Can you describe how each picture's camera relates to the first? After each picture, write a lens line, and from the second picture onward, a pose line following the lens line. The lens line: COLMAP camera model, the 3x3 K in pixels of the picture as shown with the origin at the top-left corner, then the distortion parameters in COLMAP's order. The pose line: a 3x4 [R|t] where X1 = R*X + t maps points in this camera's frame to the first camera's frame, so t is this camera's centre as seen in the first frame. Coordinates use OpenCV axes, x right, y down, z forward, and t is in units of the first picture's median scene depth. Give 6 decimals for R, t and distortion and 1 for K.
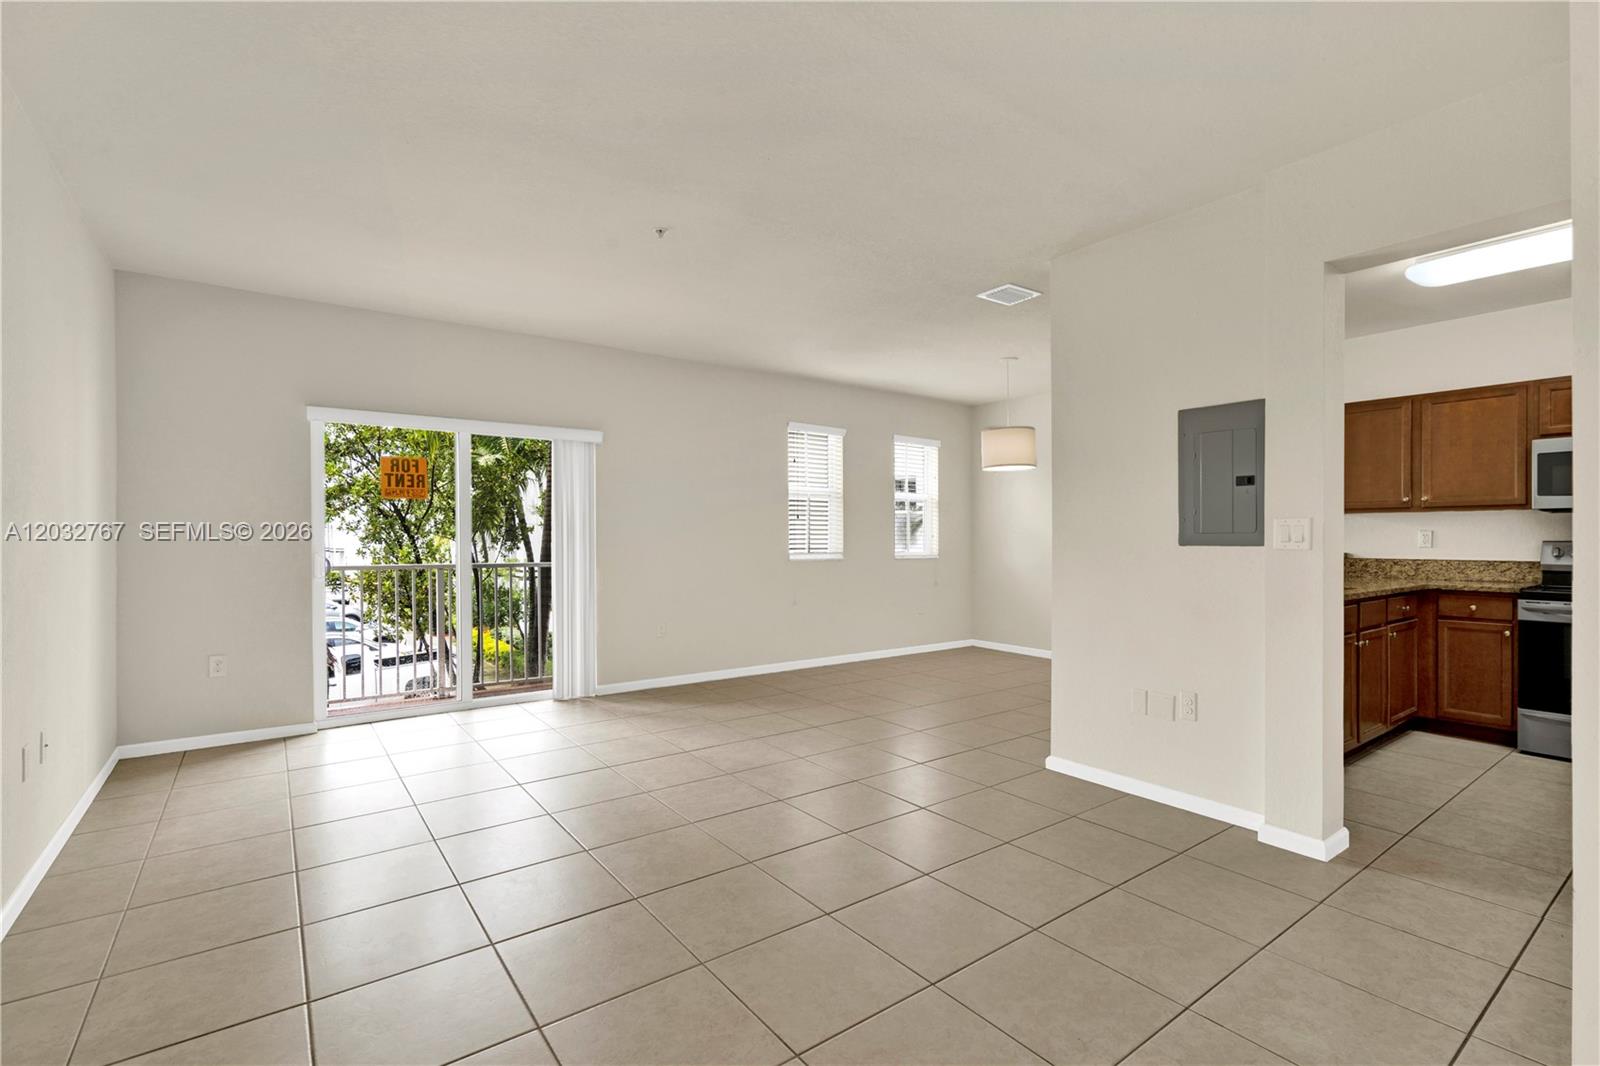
lens RADIAL K [[722.2, 0, 796.1], [0, 722.2, 535.1], [0, 0, 1]] dist [-0.001238, 0.000450]
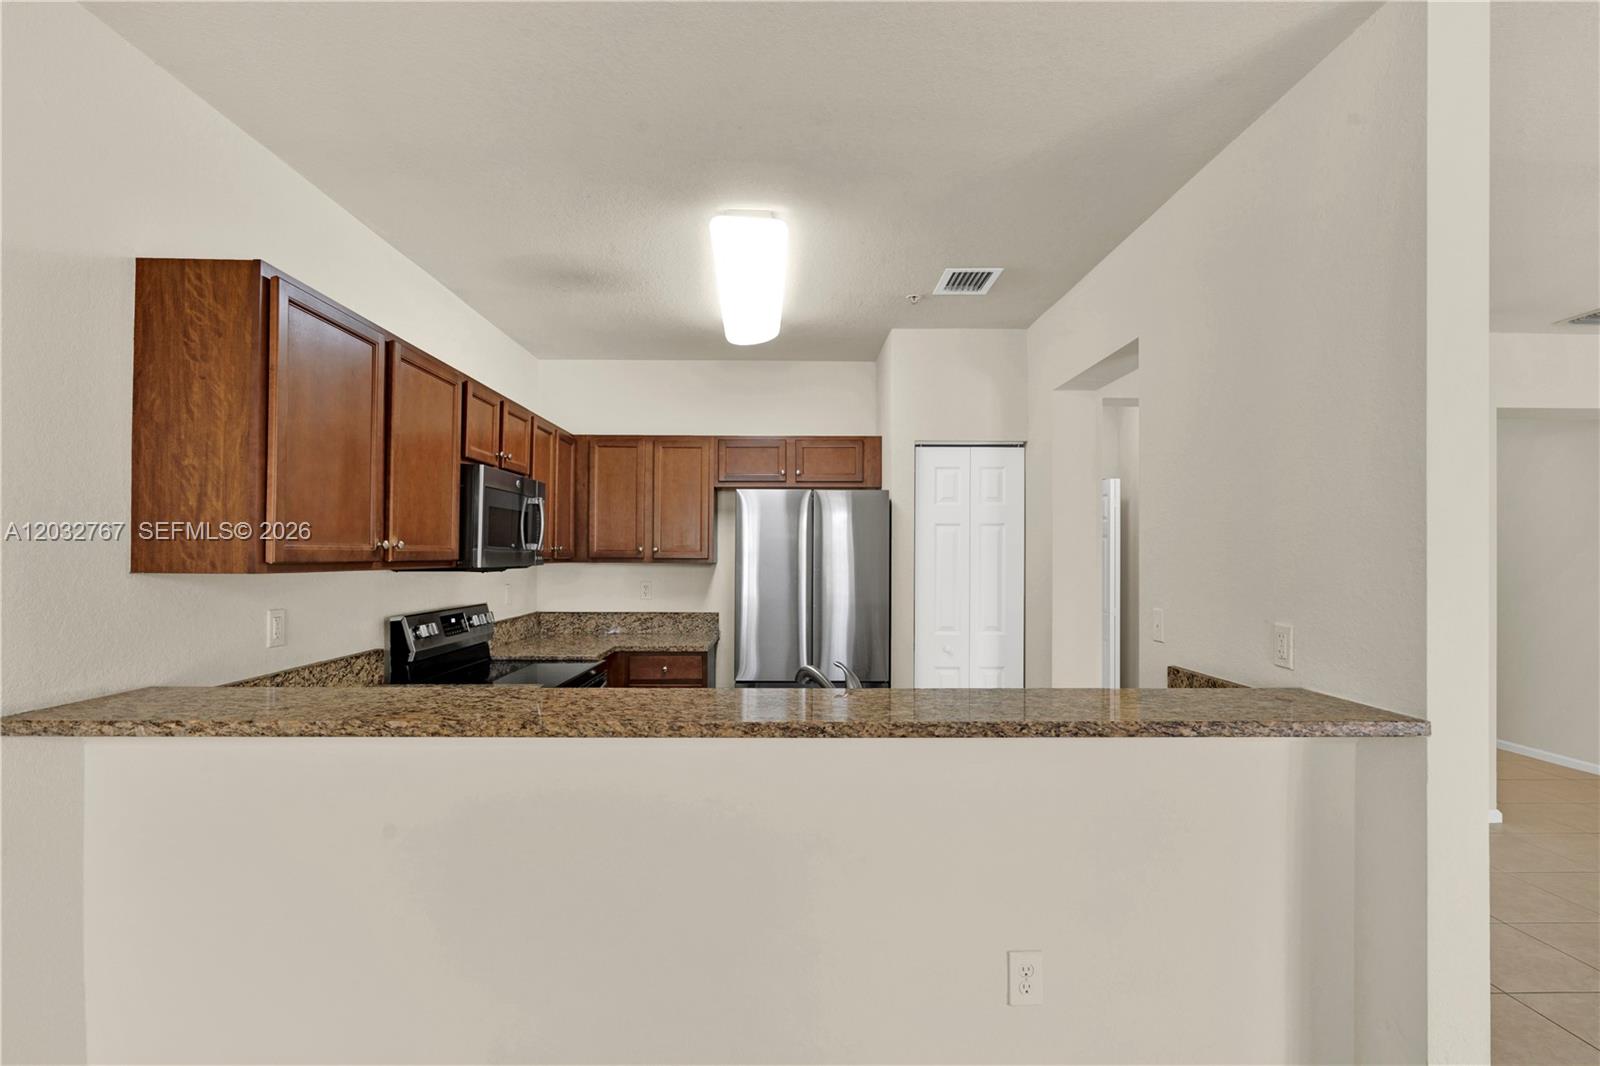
lens RADIAL K [[723.0, 0, 799.9], [0, 723.0, 550.3], [0, 0, 1]] dist [0.000244, 0.000306]
pose [[-0.813212, -0.000367, 0.581967, 0.378542], [-0.006323, 0.999946, -0.008206, -0.047084], [-0.581933, -0.010353, -0.813171, 1.330441]]
